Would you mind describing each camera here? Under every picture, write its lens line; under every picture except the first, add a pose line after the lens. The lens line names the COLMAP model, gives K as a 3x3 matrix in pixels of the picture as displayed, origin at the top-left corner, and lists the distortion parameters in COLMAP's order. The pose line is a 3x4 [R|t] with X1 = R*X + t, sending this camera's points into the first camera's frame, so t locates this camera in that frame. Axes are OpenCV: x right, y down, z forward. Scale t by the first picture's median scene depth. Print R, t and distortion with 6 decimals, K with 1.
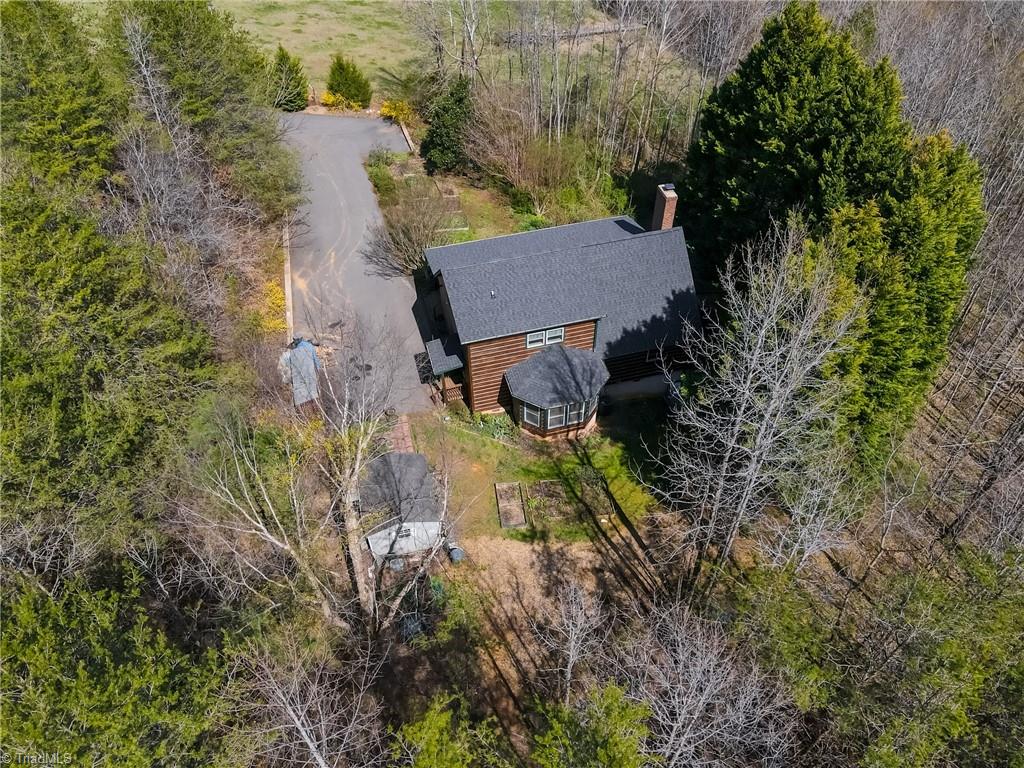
lens RADIAL K [[741.0, 0, 509.6], [0, 741.0, 382.9], [0, 0, 1]] dist [0.018033, 0.011250]
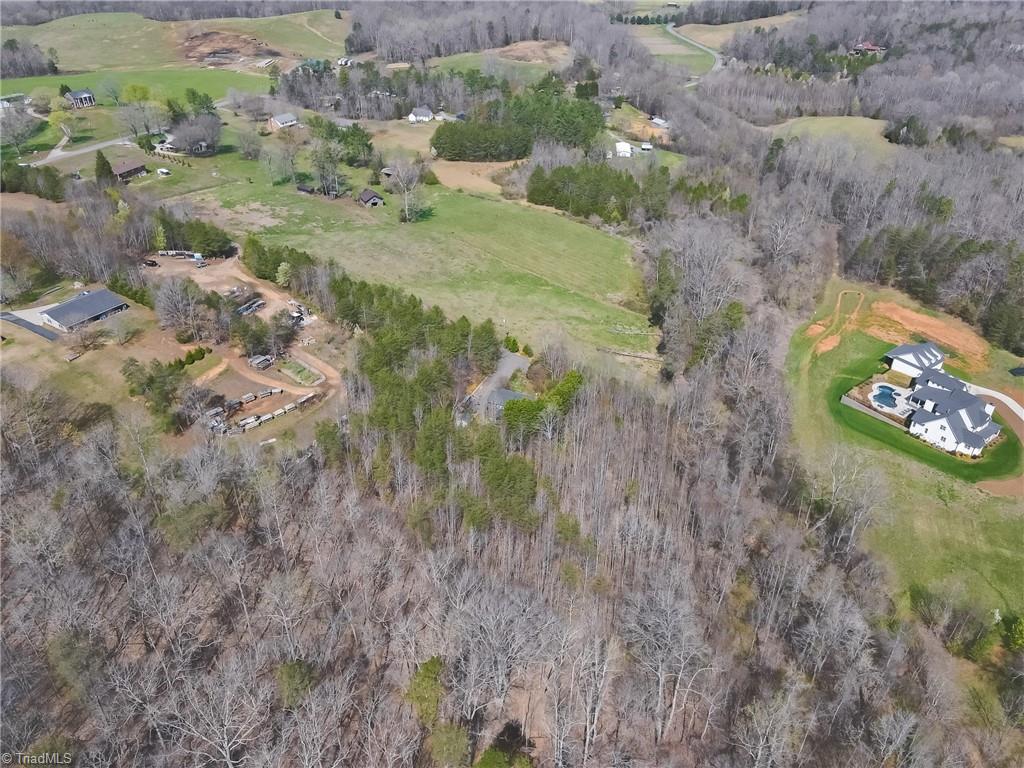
lens RADIAL K [[741.0, 0, 511.0], [0, 741.0, 385.1], [0, 0, 1]] dist [0.018033, 0.011250]
pose [[0.805977, 0.343128, -0.482353, 1.842309], [-0.448741, 0.885591, -0.119837, 0.291427], [0.386048, 0.313037, 0.867741, -2.618084]]
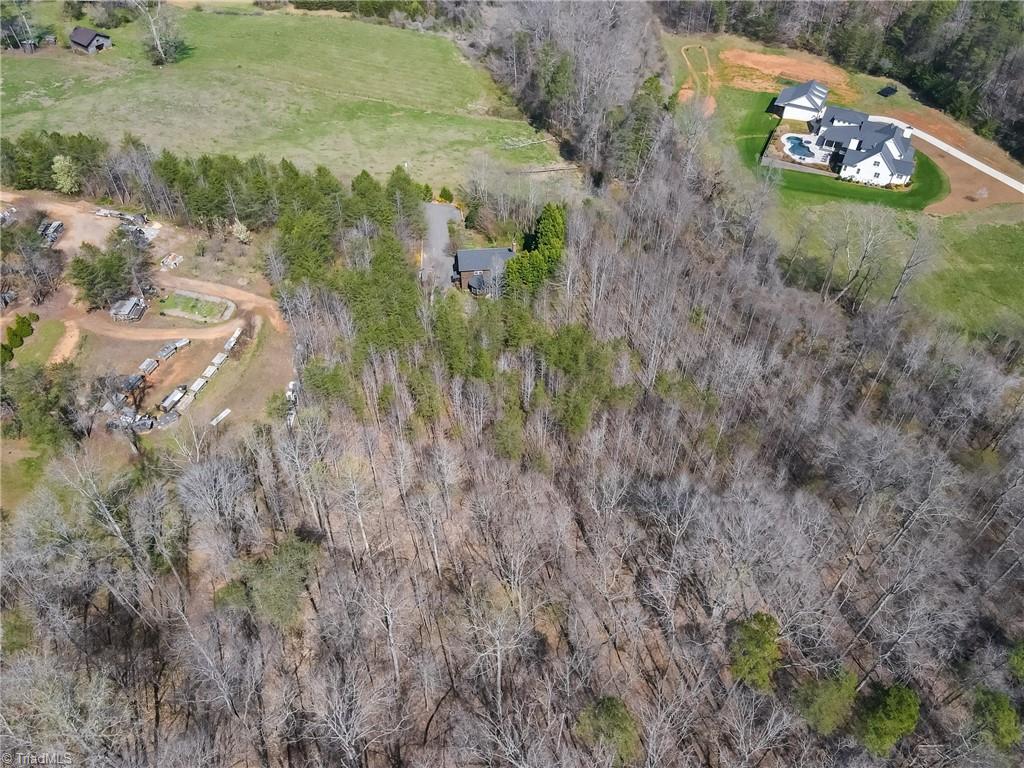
lens RADIAL K [[741.0, 0, 513.9], [0, 741.0, 382.3], [0, 0, 1]] dist [0.018033, 0.011250]
pose [[0.986581, 0.128533, -0.100683, 0.530847], [-0.130020, 0.991476, -0.008322, 0.403416], [0.098755, 0.021301, 0.994884, -2.278757]]
